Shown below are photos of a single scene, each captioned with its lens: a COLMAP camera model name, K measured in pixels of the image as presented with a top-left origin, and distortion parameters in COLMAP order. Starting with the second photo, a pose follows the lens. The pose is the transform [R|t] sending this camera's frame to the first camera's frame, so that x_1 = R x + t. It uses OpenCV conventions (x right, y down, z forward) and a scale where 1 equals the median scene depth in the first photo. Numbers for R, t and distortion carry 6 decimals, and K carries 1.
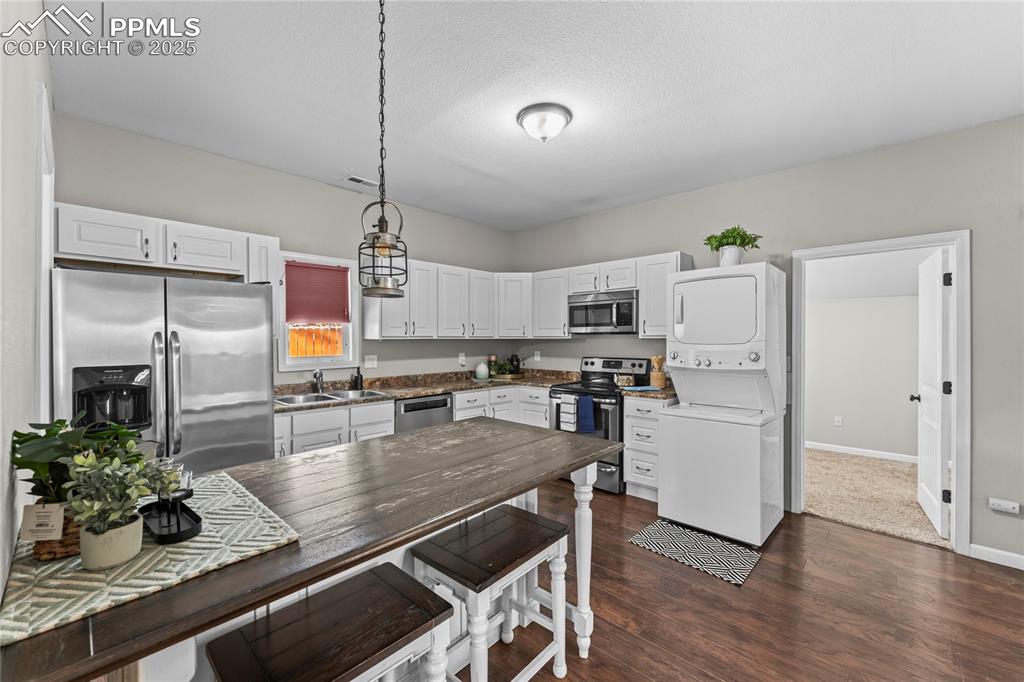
lens RADIAL K [[407.7, 0, 509.4], [0, 407.7, 340.2], [0, 0, 1]] dist [0.000294, -0.000066]
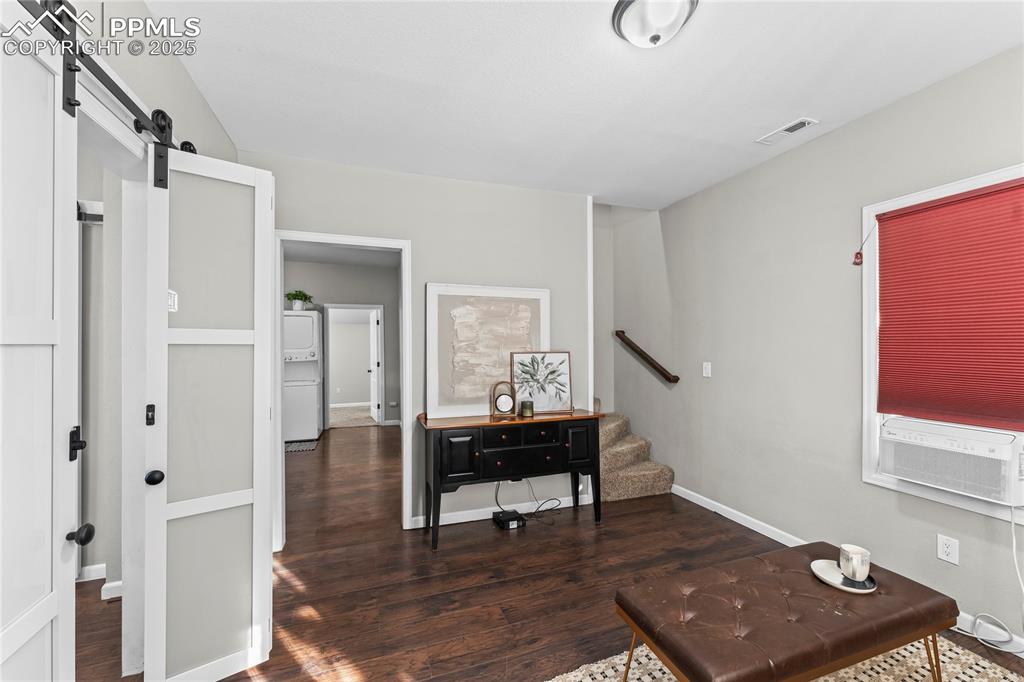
lens RADIAL K [[407.7, 0, 509.4], [0, 407.7, 340.2], [0, 0, 1]] dist [0.000294, -0.000066]
pose [[0.447330, 0.005821, 0.894350, -0.626987], [0.011406, 0.999860, -0.012213, 0.002654], [-0.894296, 0.015664, 0.447201, -0.651813]]
